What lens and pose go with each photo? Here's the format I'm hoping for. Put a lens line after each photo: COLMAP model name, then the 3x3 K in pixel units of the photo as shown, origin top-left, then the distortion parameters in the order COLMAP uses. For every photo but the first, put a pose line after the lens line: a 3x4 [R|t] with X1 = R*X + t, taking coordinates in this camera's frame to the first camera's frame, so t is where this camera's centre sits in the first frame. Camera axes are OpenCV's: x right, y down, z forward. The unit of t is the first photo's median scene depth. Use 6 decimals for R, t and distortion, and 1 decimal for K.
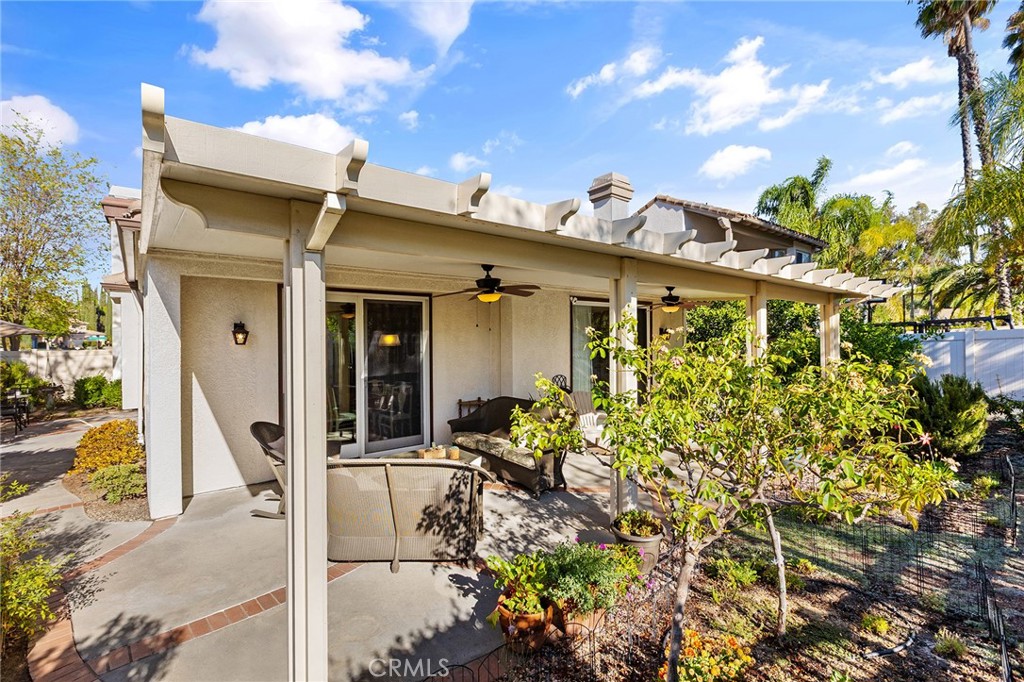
lens RADIAL K [[462.8, 0, 513.6], [0, 462.8, 344.5], [0, 0, 1]] dist [0.003942, -0.001027]
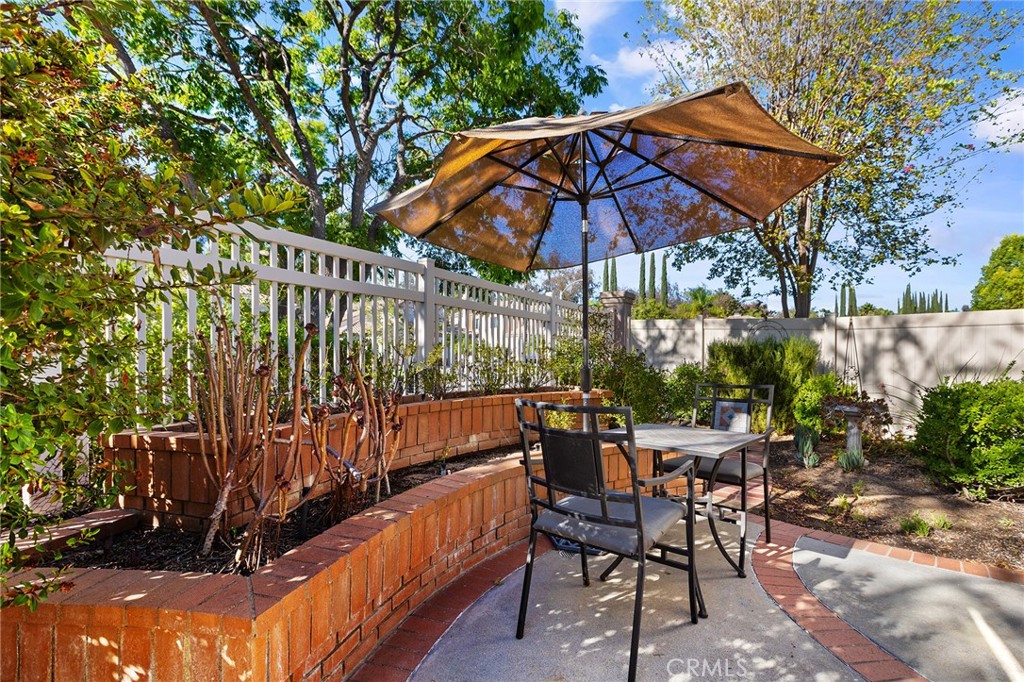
lens RADIAL K [[462.8, 0, 514.8], [0, 462.8, 341.5], [0, 0, 1]] dist [0.003942, -0.001027]
pose [[0.102860, -0.008146, -0.994662, -0.664159], [-0.016506, 0.999815, -0.009895, 0.050827], [0.994559, 0.017436, 0.102707, 0.698400]]
